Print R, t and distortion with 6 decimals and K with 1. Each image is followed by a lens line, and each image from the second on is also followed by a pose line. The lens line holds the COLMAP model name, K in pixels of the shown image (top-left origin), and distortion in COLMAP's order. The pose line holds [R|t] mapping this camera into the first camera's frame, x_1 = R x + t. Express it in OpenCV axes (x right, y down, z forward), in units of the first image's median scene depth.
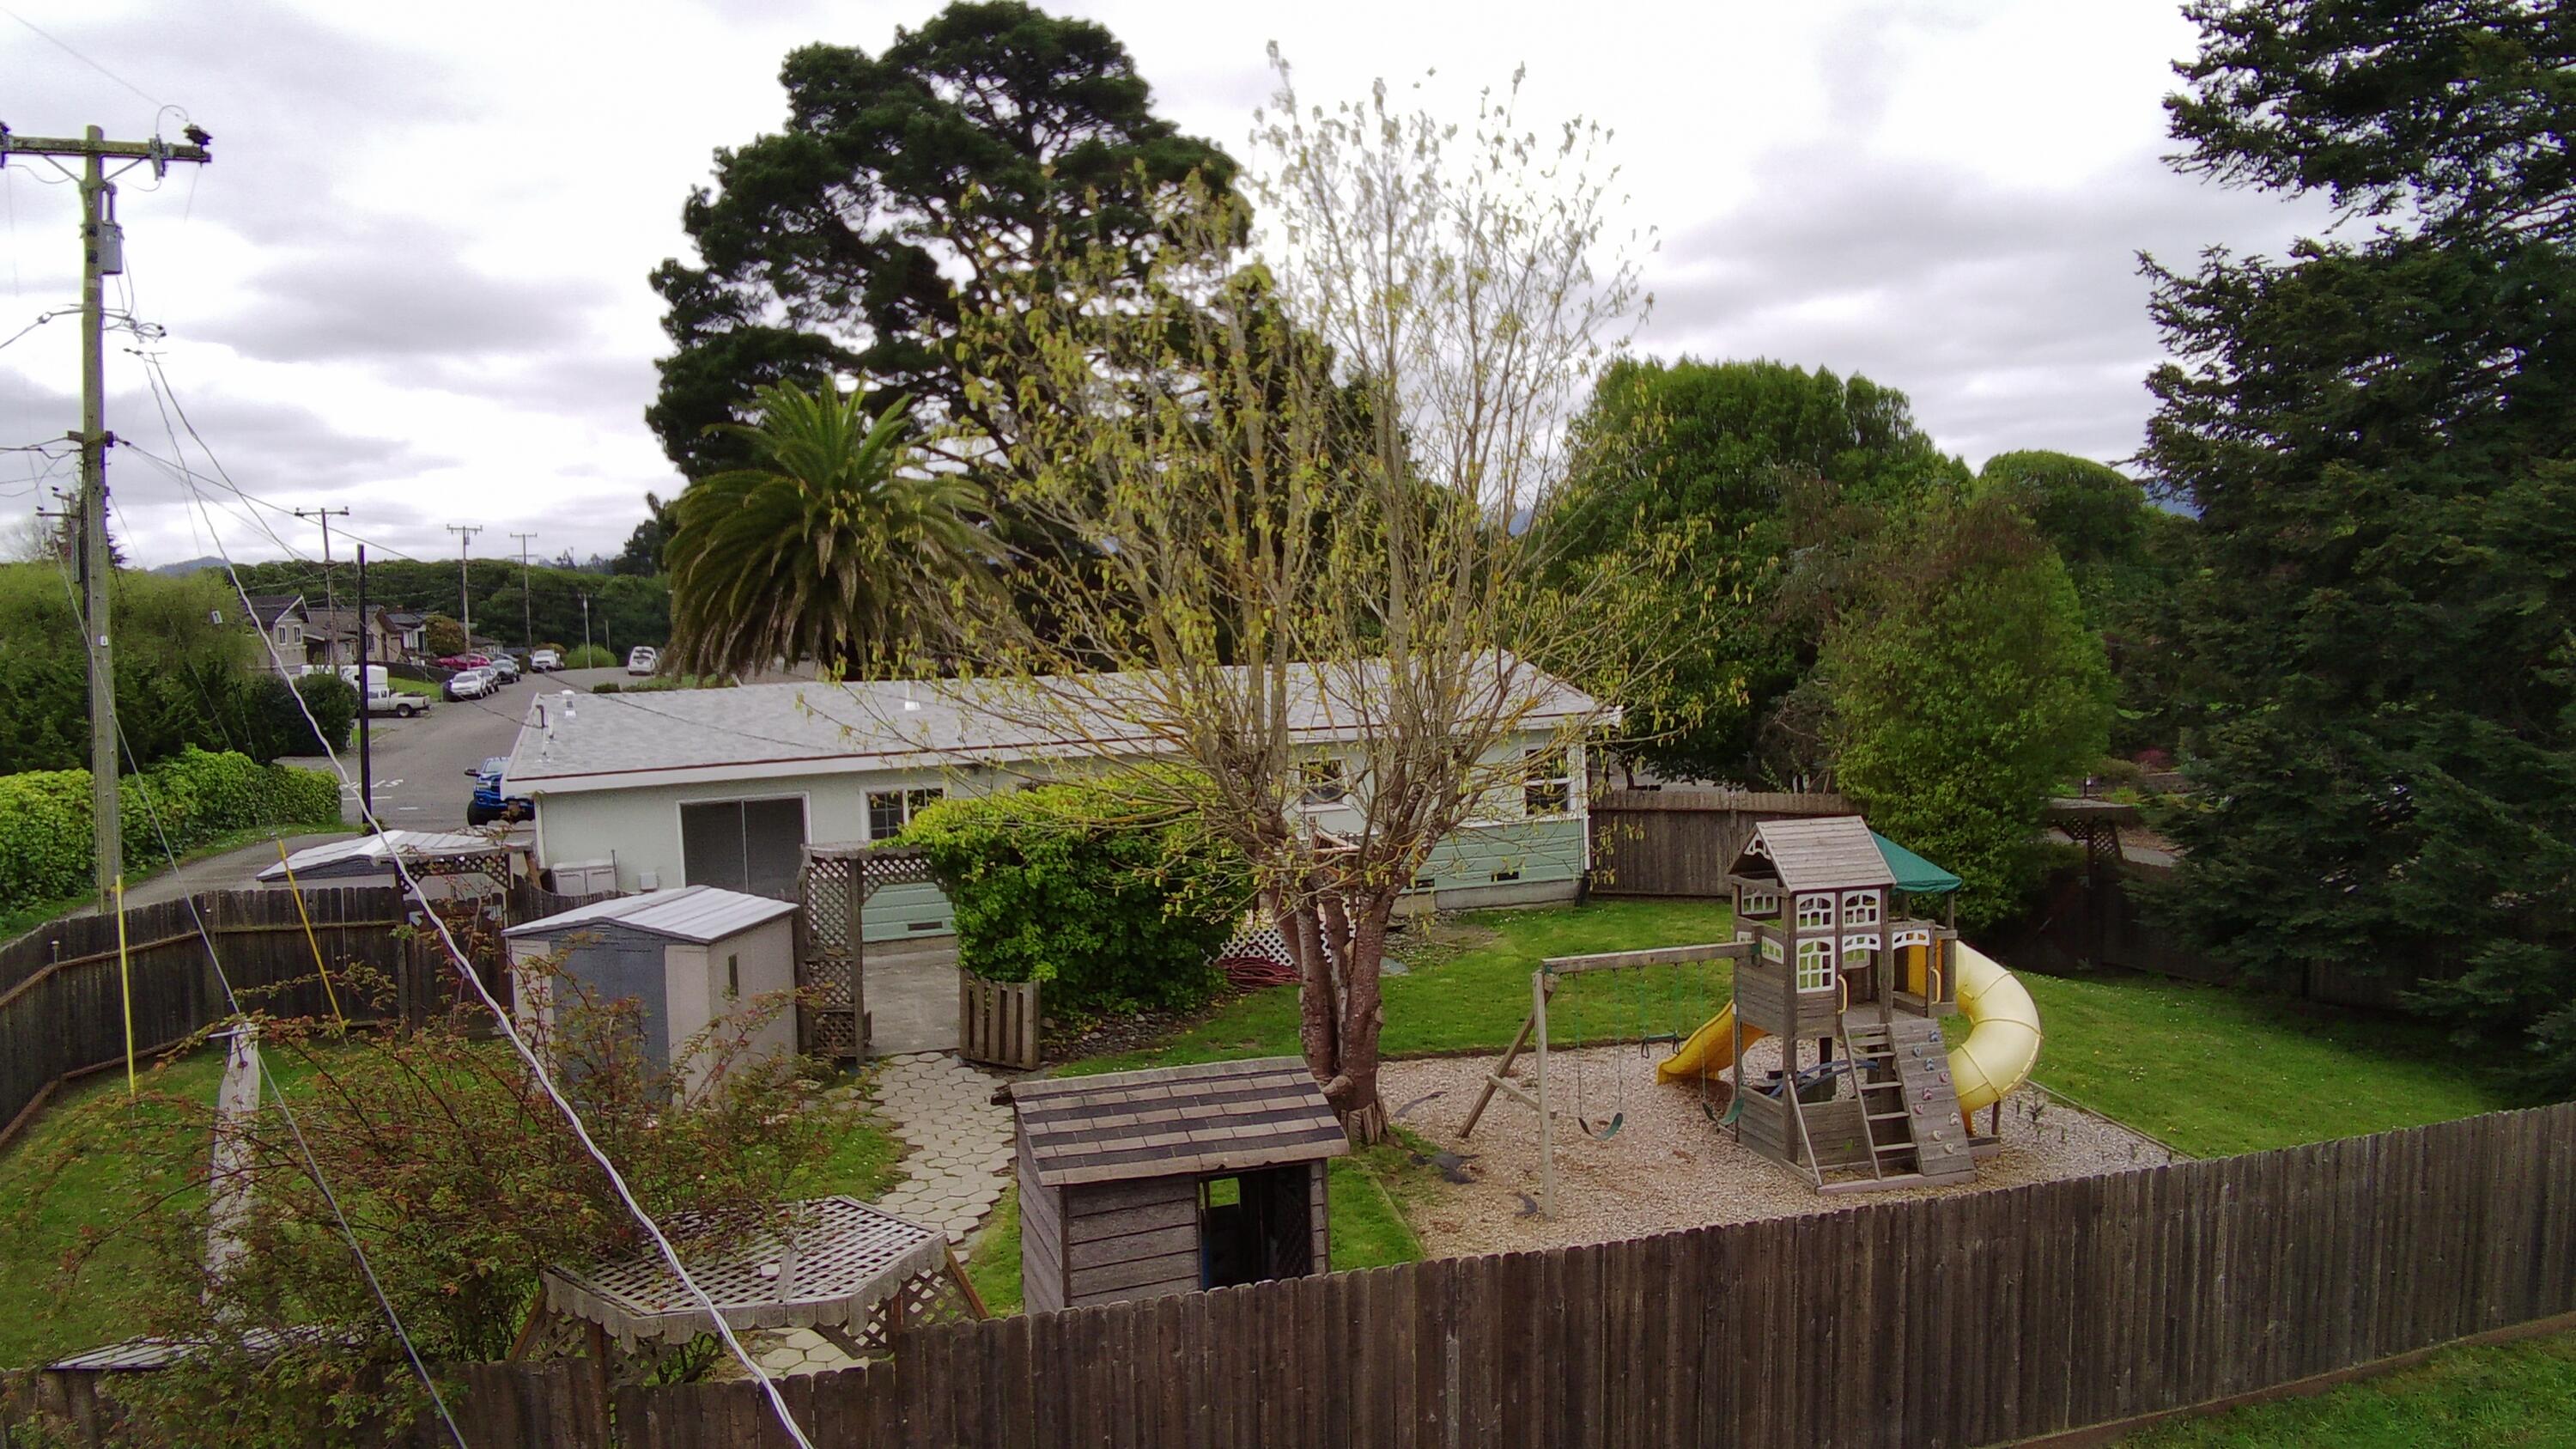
lens RADIAL K [[1693.5, 0, 1270.6], [0, 1693.5, 731.0], [0, 0, 1]] dist [0.037881, -0.095304]
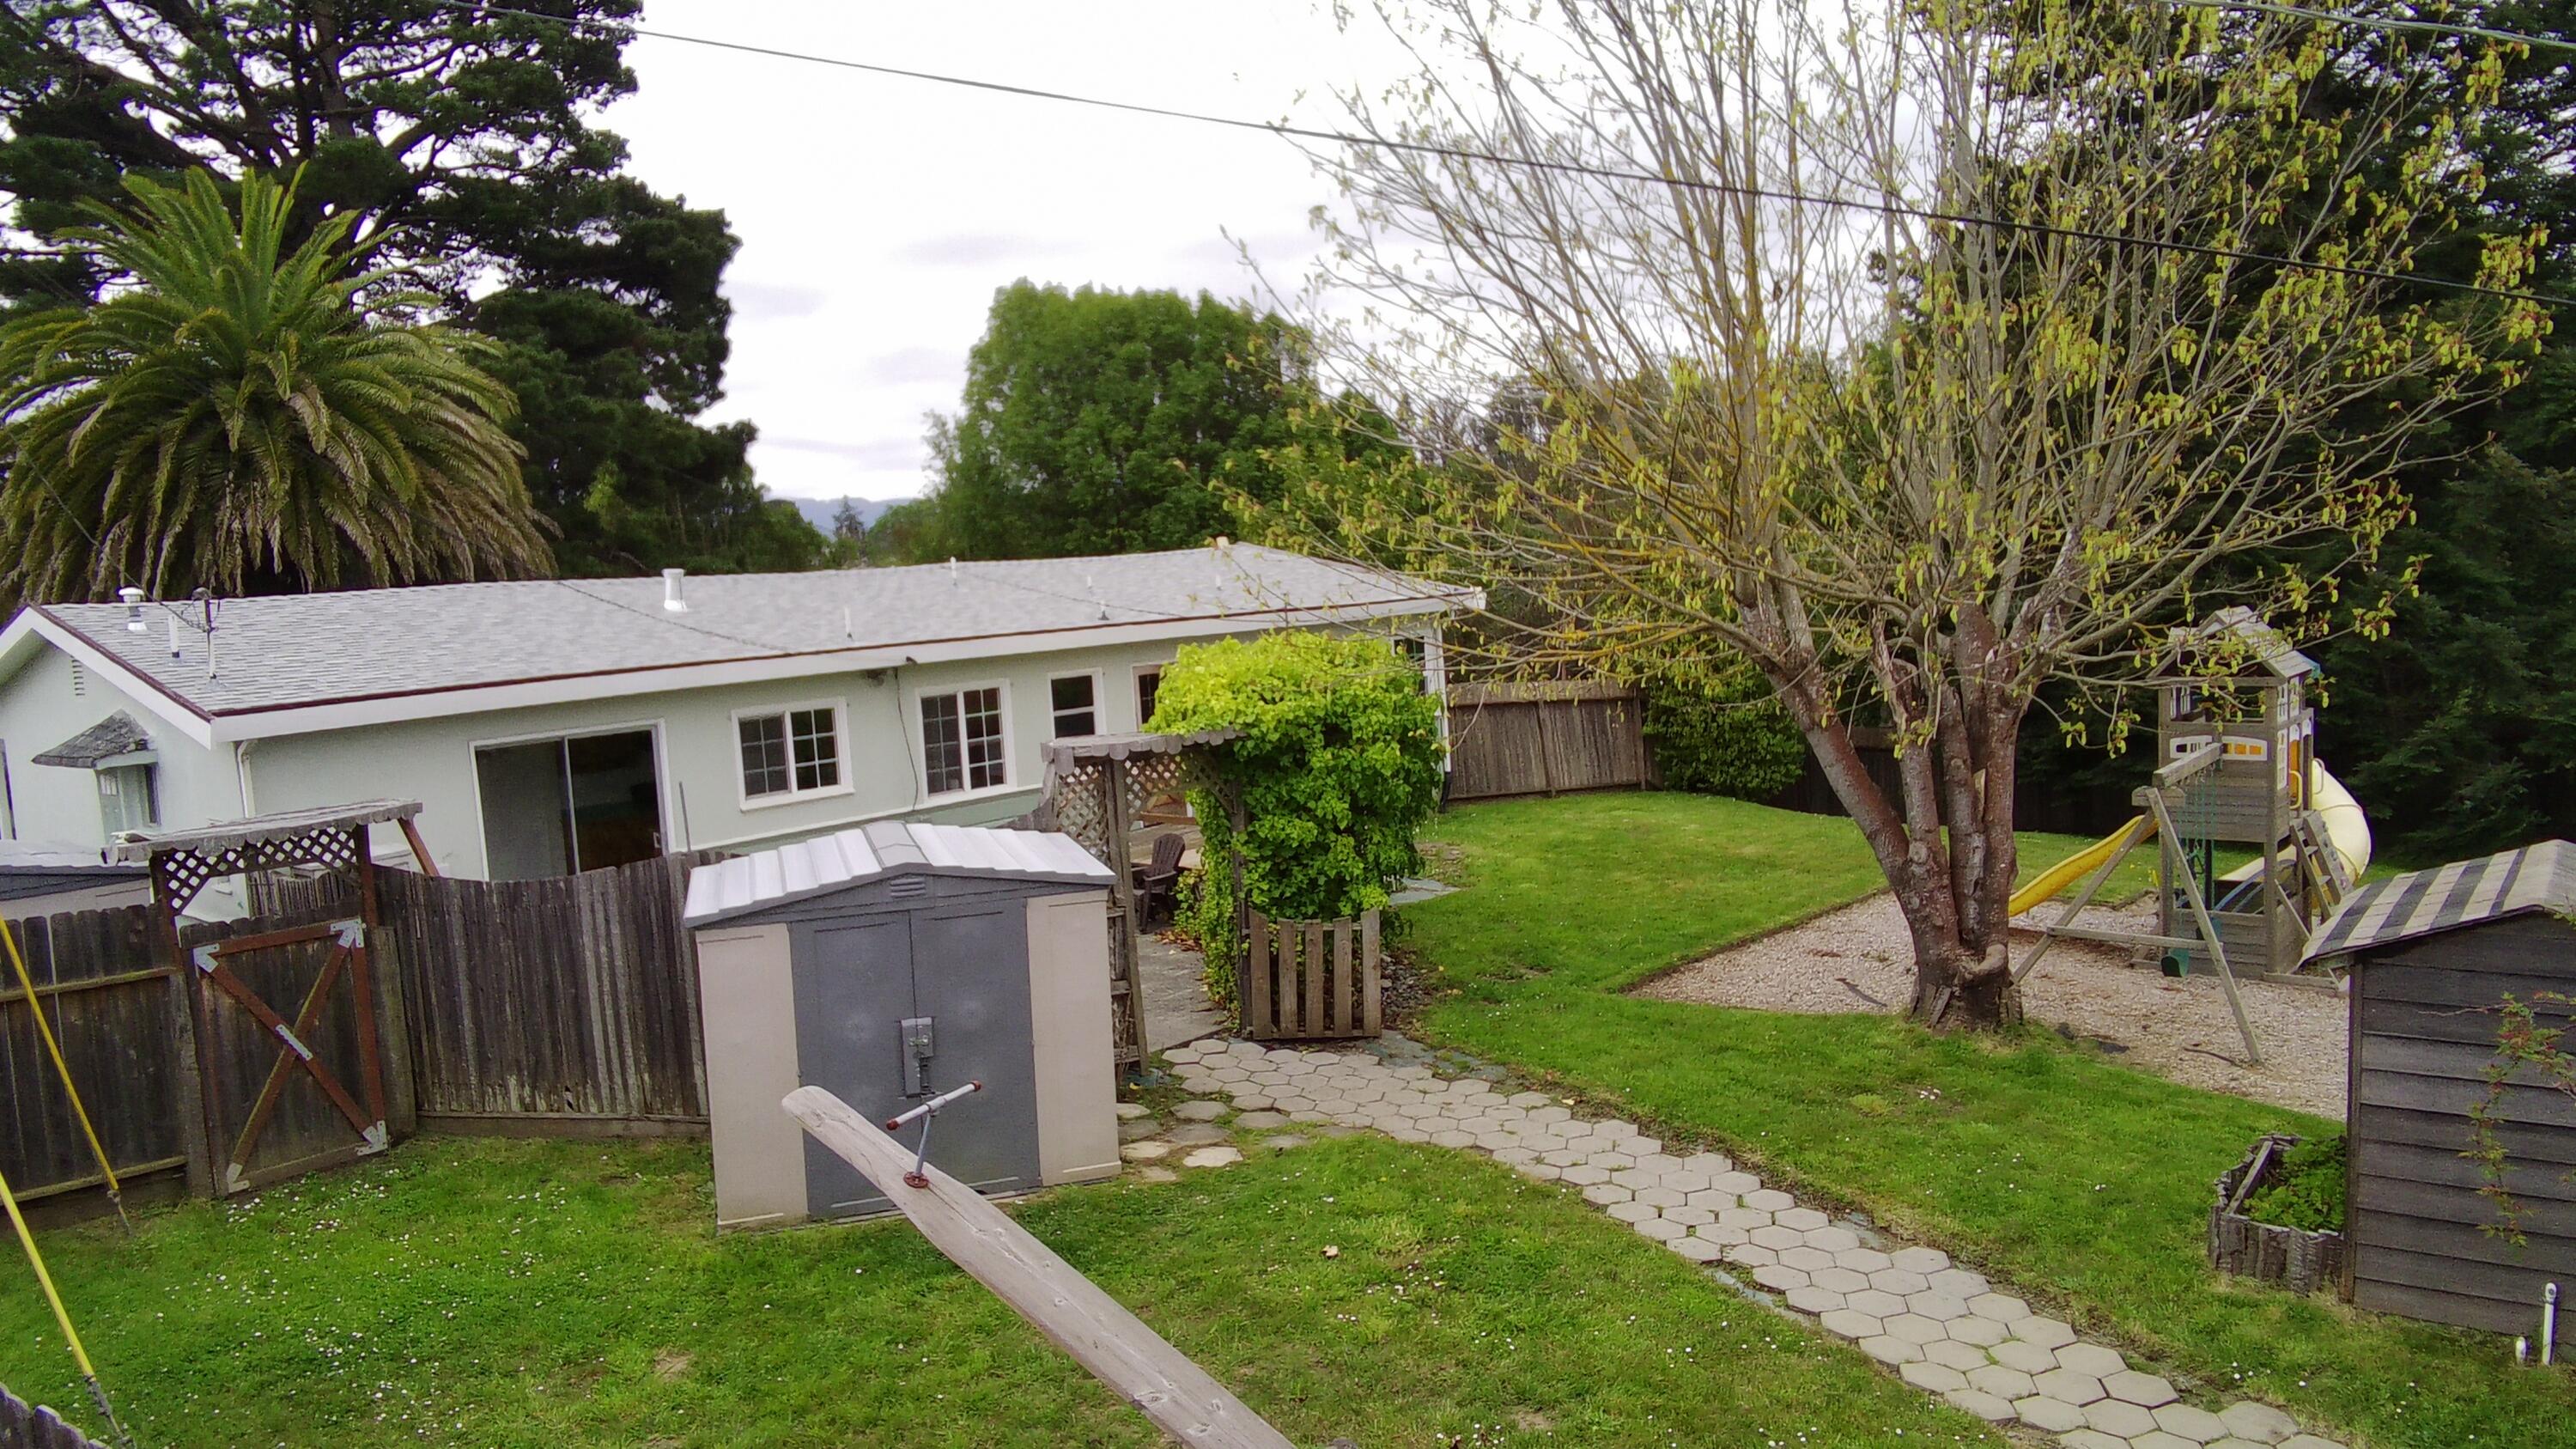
lens RADIAL K [[1693.5, 0, 1270.6], [0, 1693.5, 731.0], [0, 0, 1]] dist [0.037881, -0.095304]
pose [[0.845696, -0.063333, 0.529893, -0.524701], [0.064473, 0.997785, 0.016358, 0.055899], [-0.529755, 0.020330, 0.847907, 0.403936]]
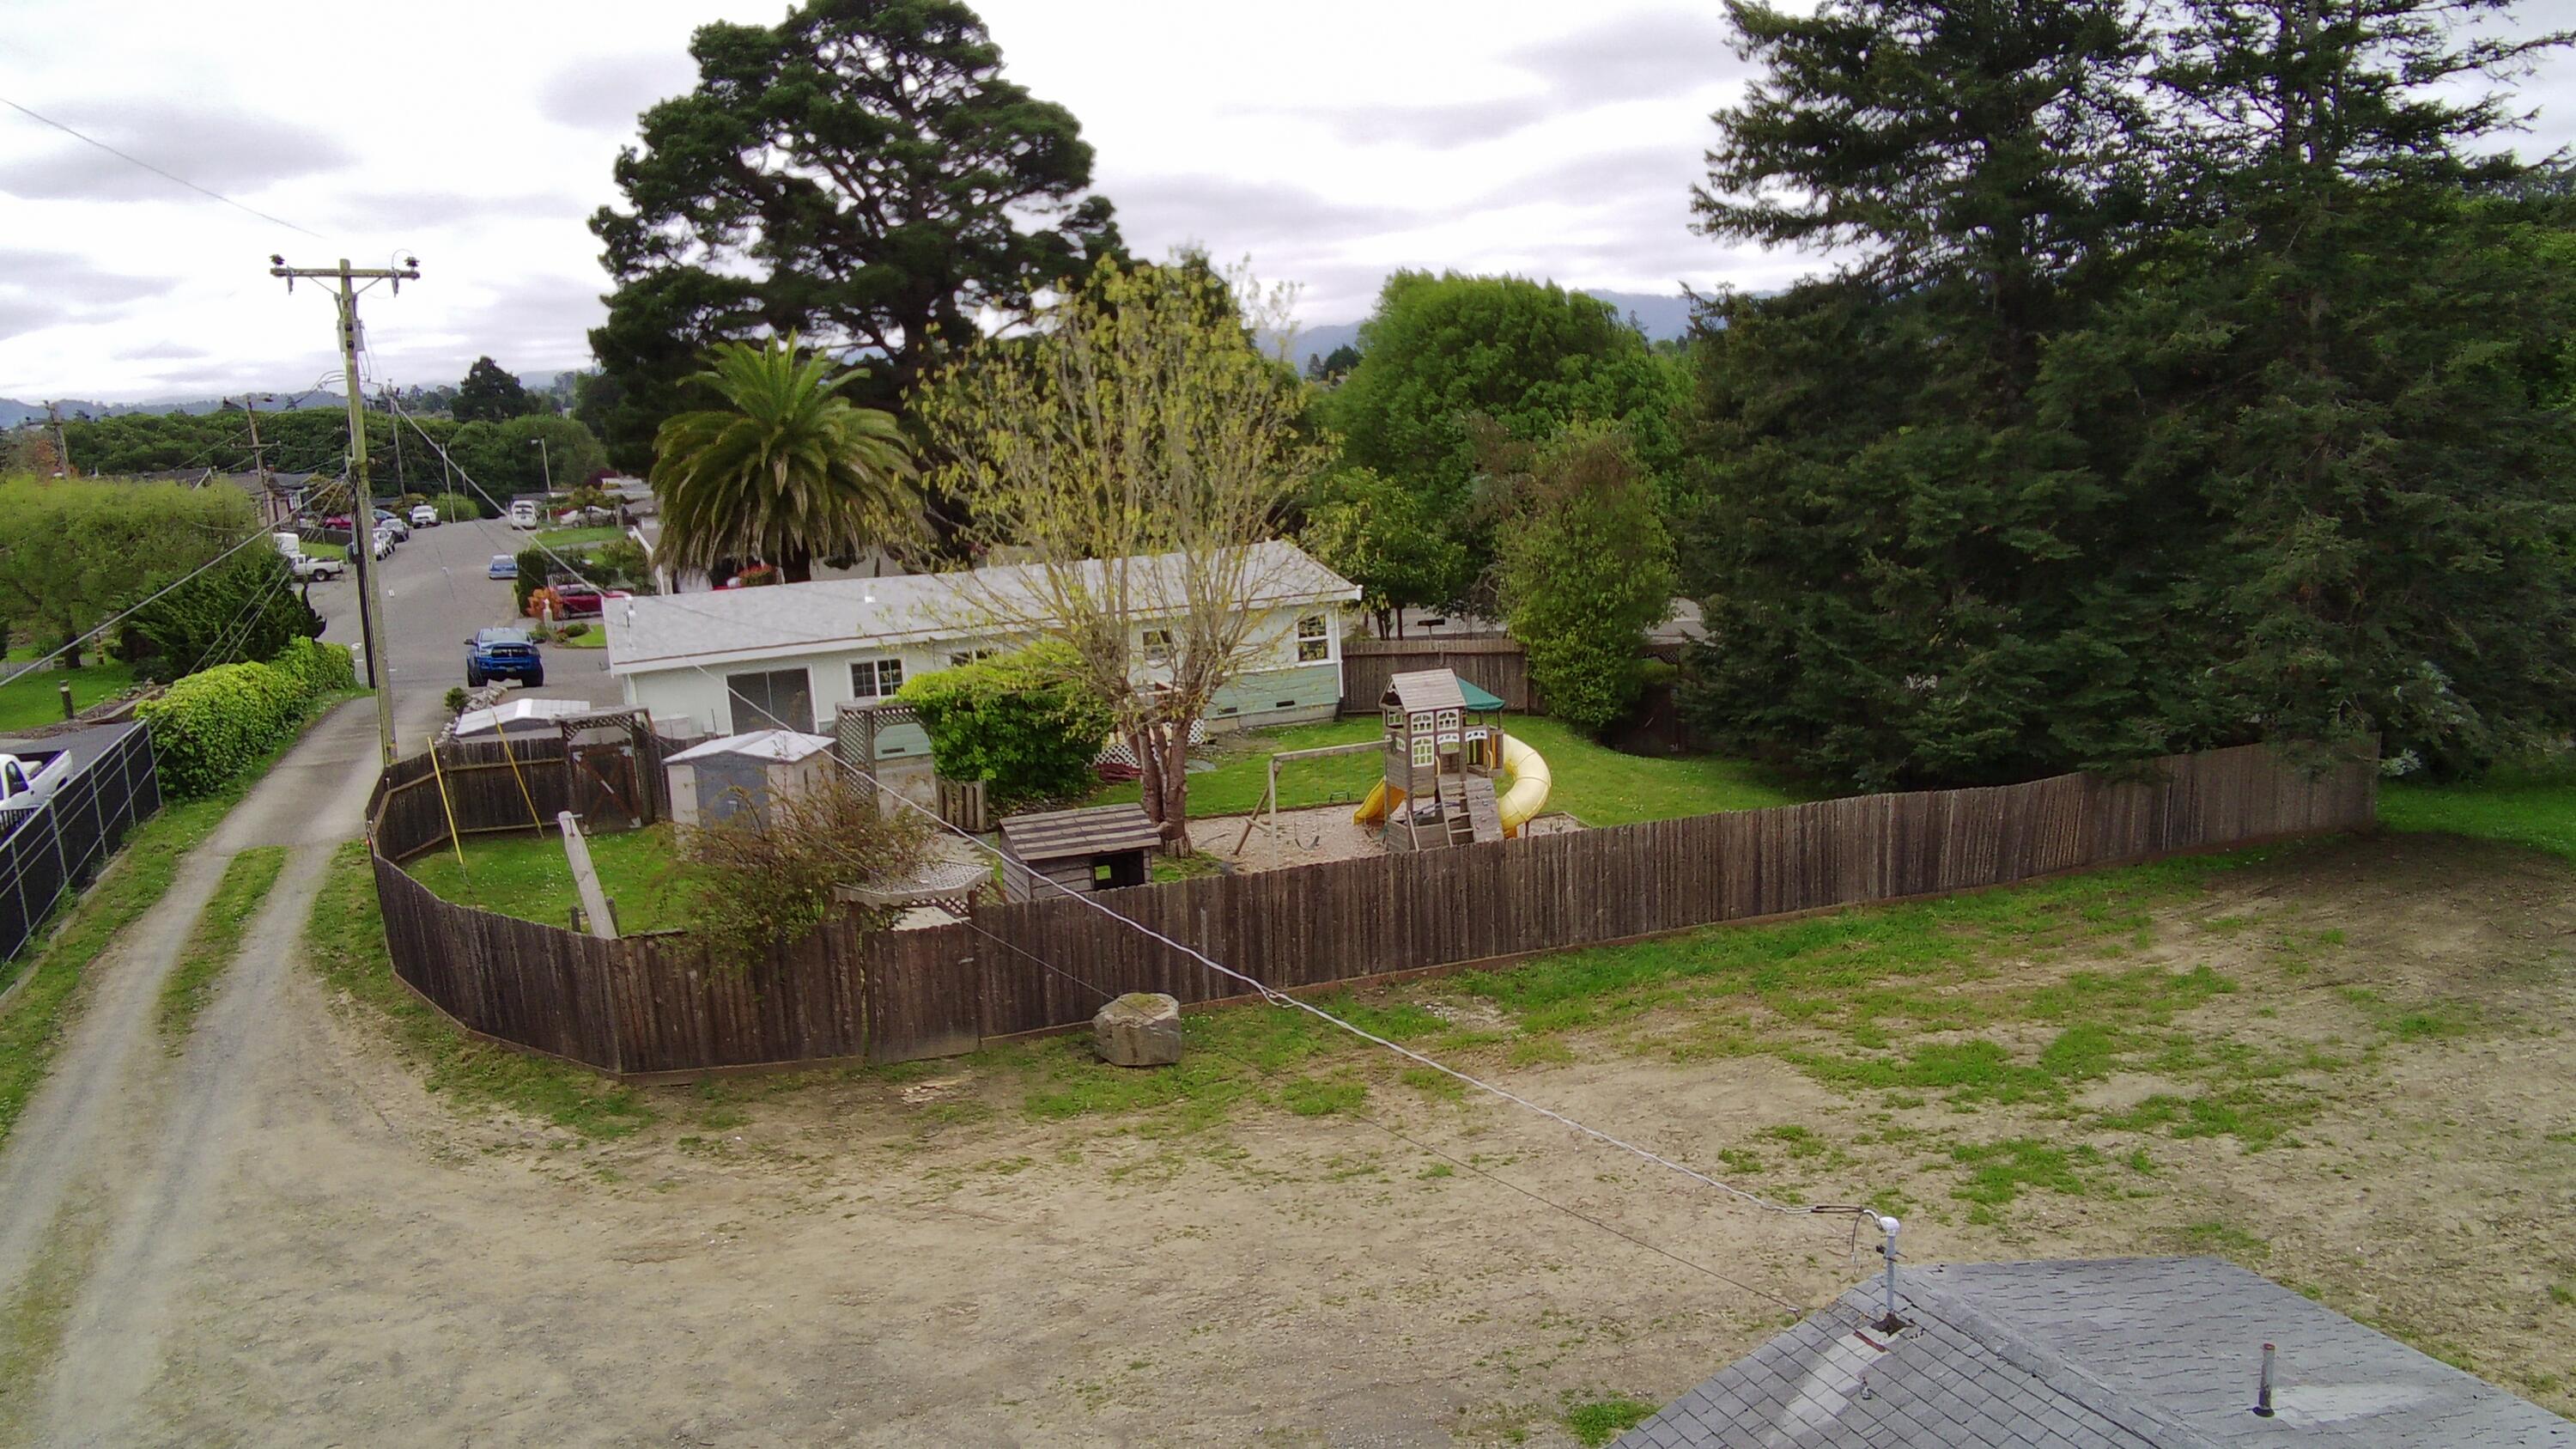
lens RADIAL K [[1693.5, 0, 1270.6], [0, 1693.5, 731.0], [0, 0, 1]] dist [0.037881, -0.095304]
pose [[0.996191, -0.035246, 0.079759, 0.010402], [0.026509, 0.993791, 0.108061, -0.069518], [-0.083073, -0.105535, 0.990940, -0.638640]]
